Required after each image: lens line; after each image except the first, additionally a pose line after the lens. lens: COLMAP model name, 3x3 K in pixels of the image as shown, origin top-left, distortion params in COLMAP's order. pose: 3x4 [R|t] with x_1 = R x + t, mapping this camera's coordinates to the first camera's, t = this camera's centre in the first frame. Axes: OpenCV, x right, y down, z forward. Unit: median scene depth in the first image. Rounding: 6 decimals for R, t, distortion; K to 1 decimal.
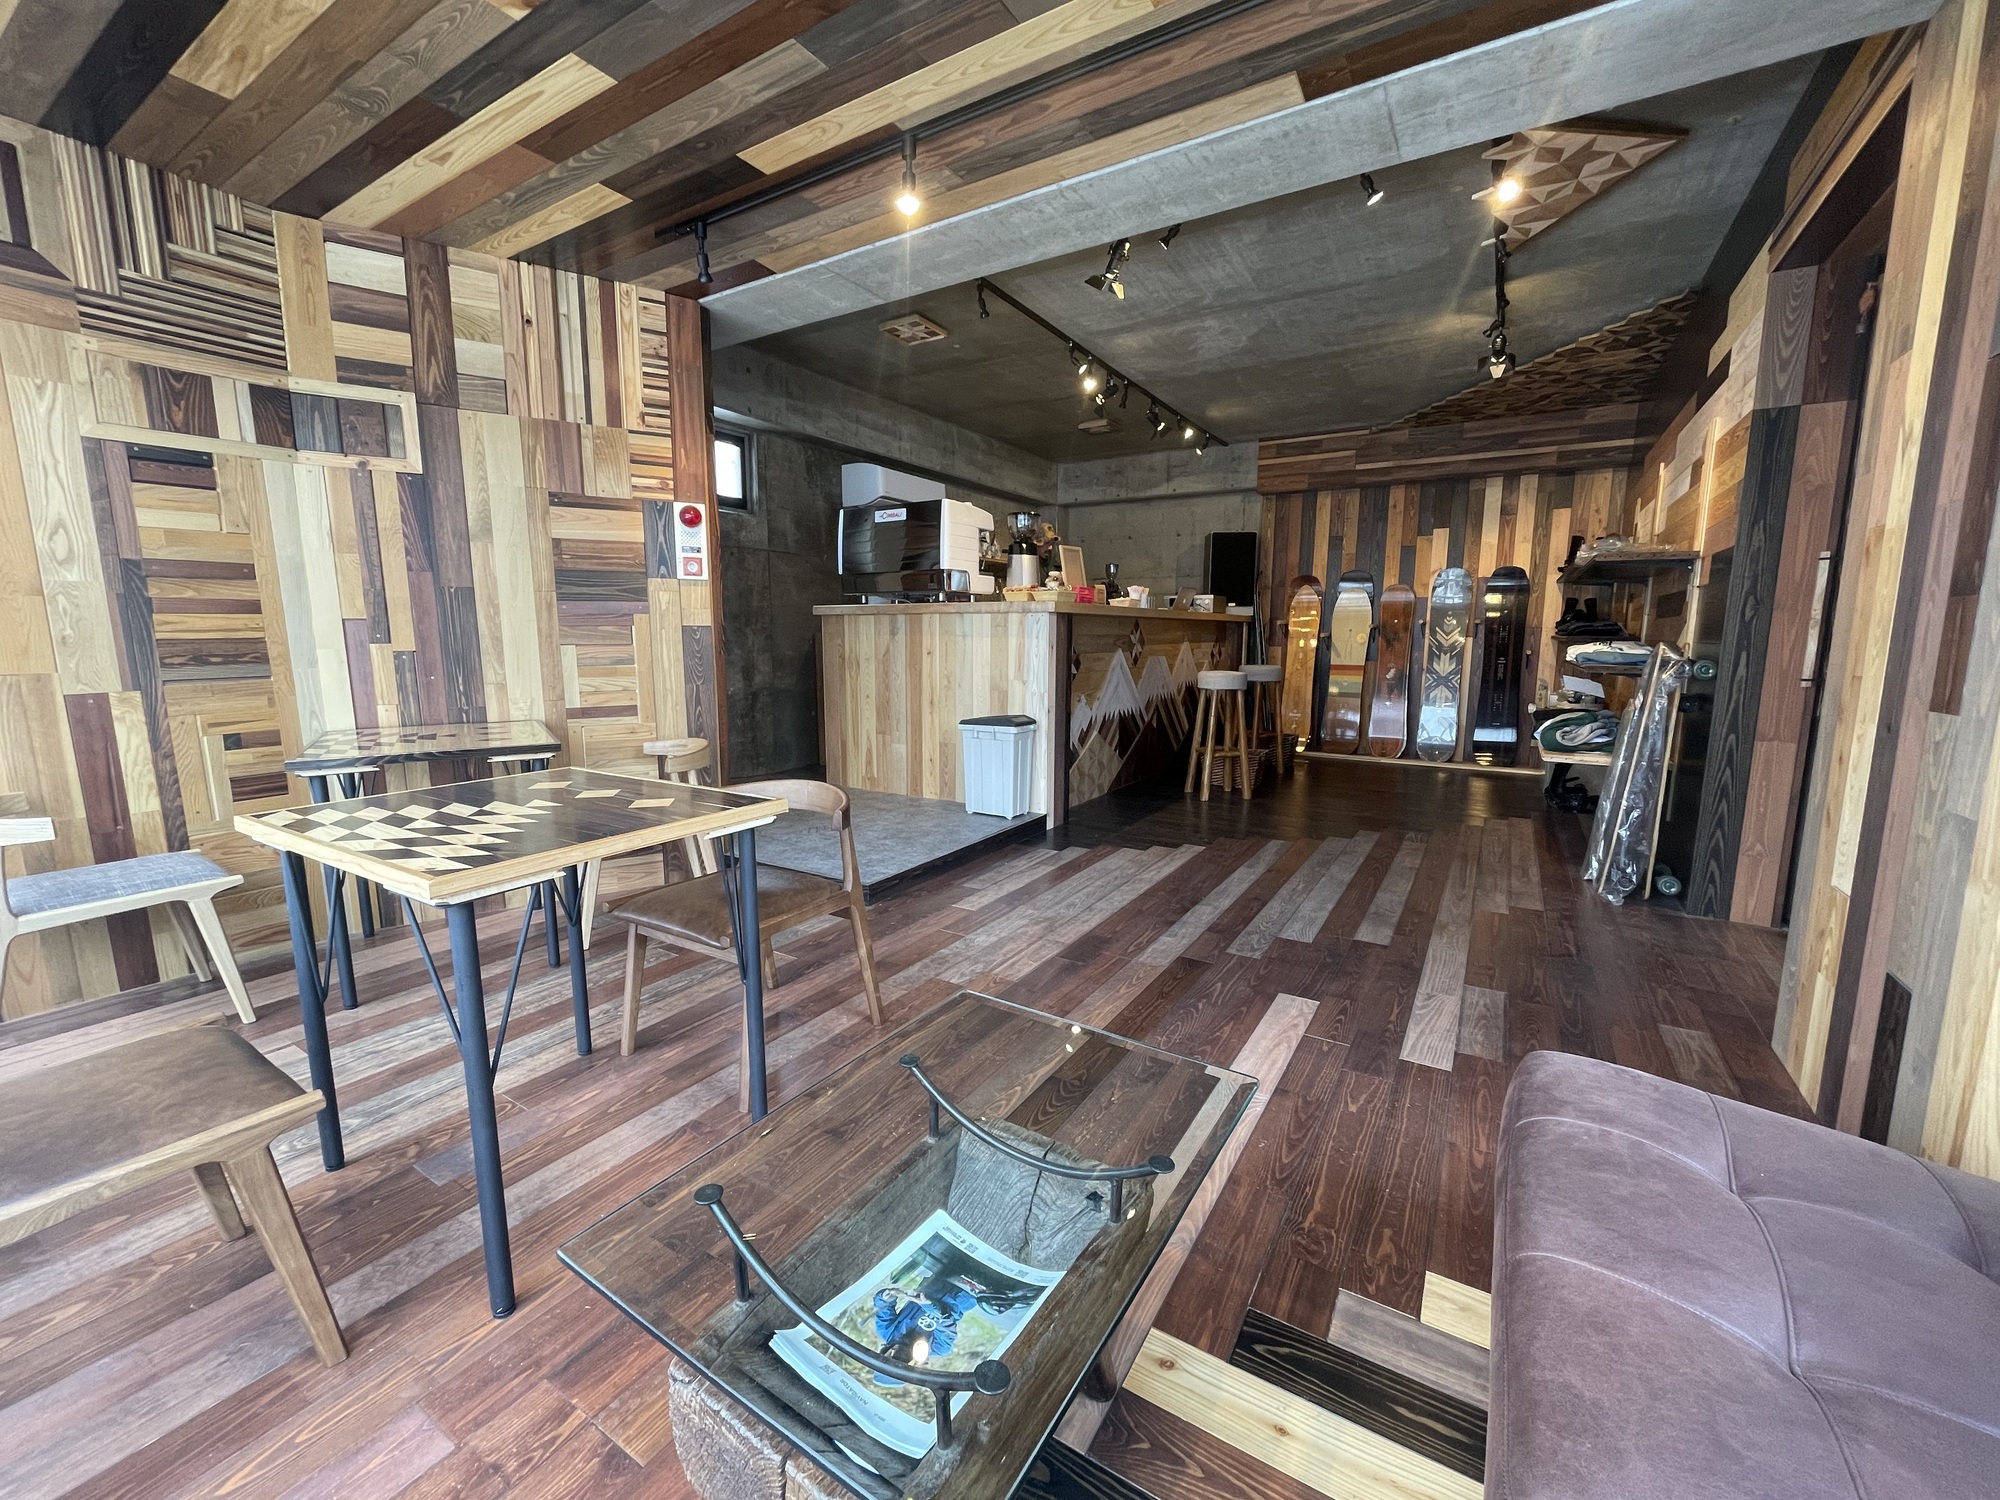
lens RADIAL K [[804.4, 0, 998.2], [0, 804.4, 751.0], [0, 0, 1]] dist [-0.003256, 0.000316]
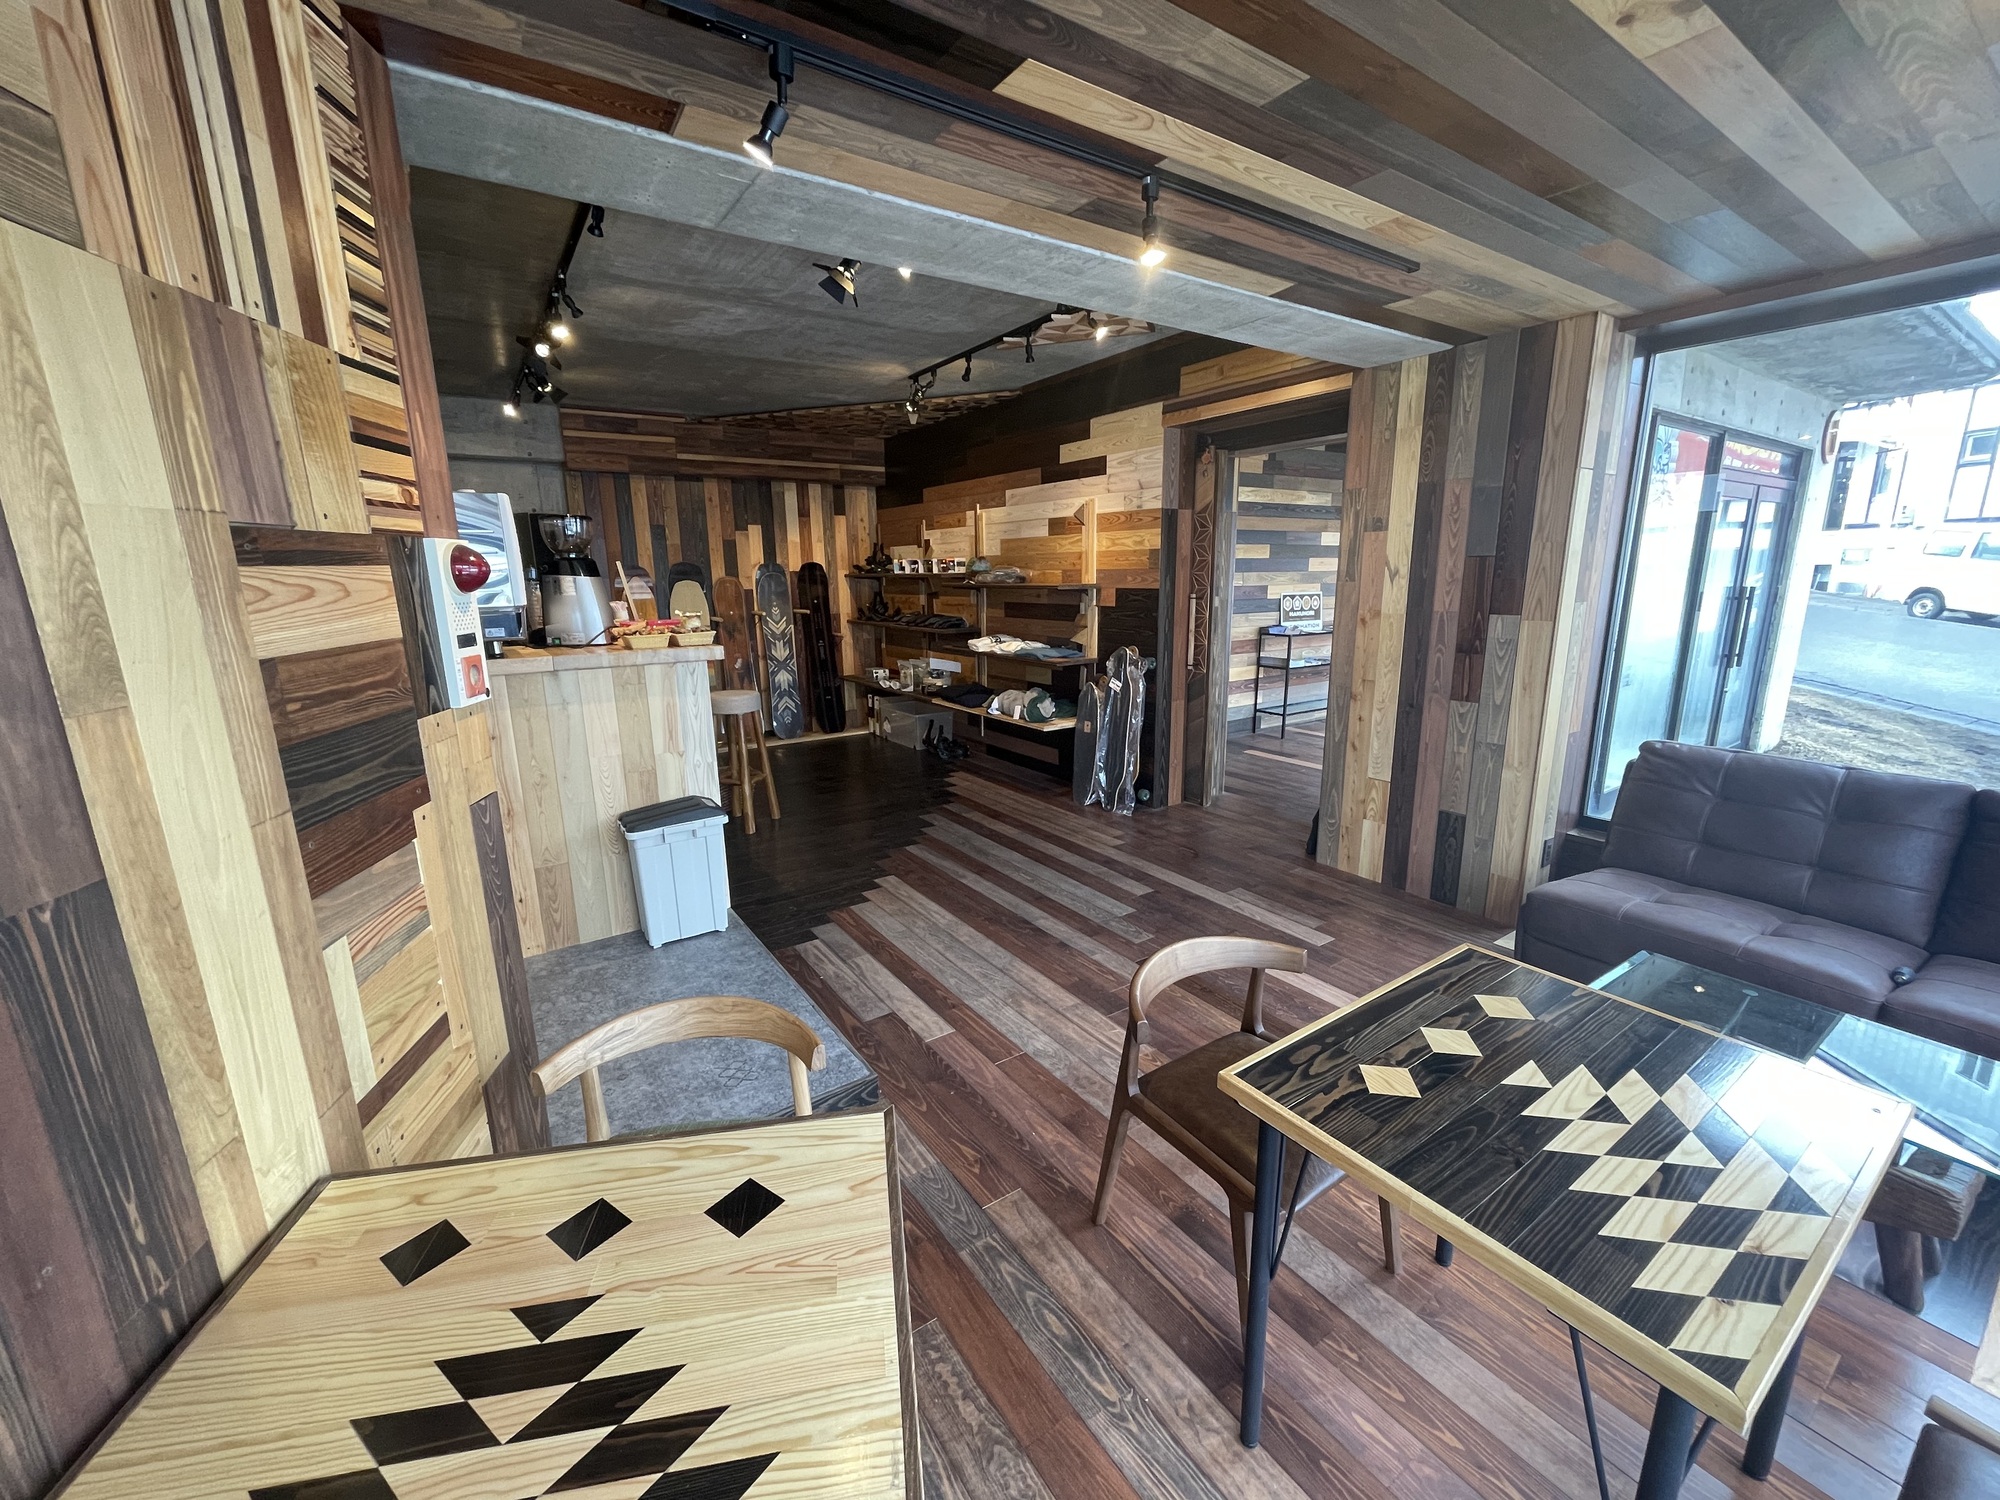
lens RADIAL K [[804.4, 0, 1000.4], [0, 804.4, 751.0], [0, 0, 1]] dist [-0.003256, 0.000316]
pose [[0.403310, -0.210746, 0.890465, -0.657732], [0.149322, 0.975231, 0.163177, -0.211016], [-0.902798, 0.067155, 0.424789, 0.517285]]
